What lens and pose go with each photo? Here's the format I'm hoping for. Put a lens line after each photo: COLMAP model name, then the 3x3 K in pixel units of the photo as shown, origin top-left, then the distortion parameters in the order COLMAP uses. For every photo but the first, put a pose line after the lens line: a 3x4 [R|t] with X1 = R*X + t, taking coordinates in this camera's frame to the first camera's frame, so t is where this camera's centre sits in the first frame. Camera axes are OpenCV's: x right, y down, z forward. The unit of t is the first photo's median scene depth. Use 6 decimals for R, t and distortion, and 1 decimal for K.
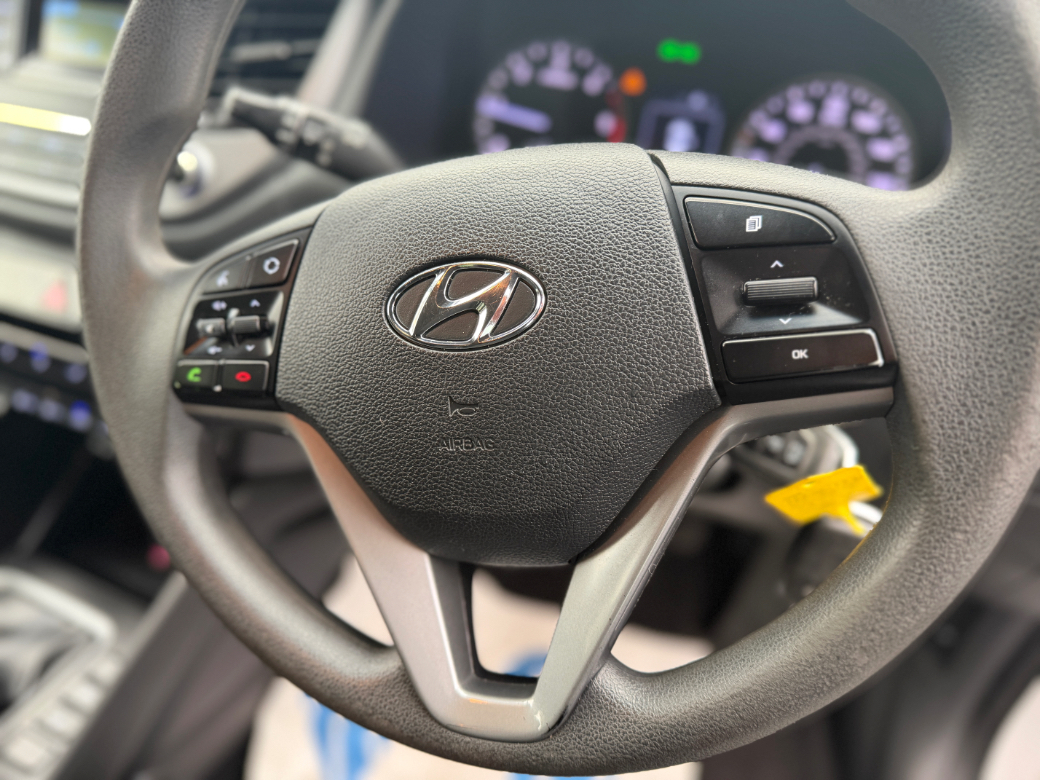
lens RADIAL K [[728.4, 0, 520.0], [0, 728.4, 390.0], [0, 0, 1]] dist [0.030677, -0.000020]
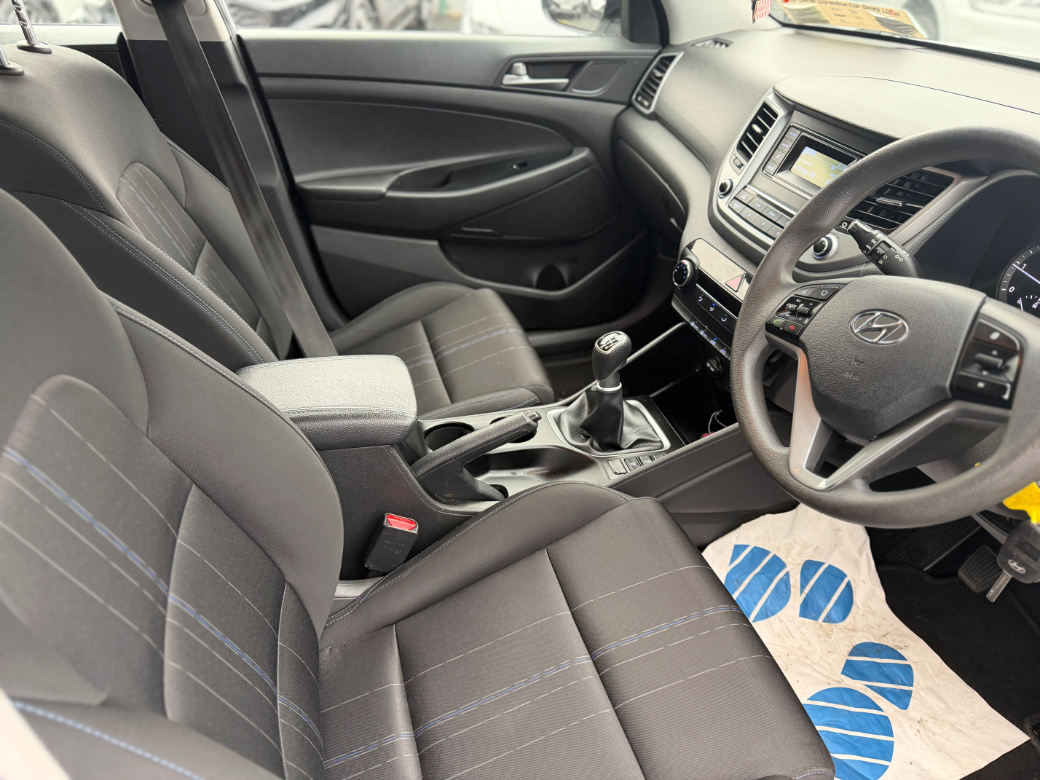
lens RADIAL K [[728.4, 0, 520.0], [0, 728.4, 390.0], [0, 0, 1]] dist [0.030677, -0.000020]
pose [[0.629969, 0.422506, -0.651635, 0.777702], [-0.462289, 0.878226, 0.122503, 0.296226], [0.624041, 0.224071, 0.748575, -1.455388]]
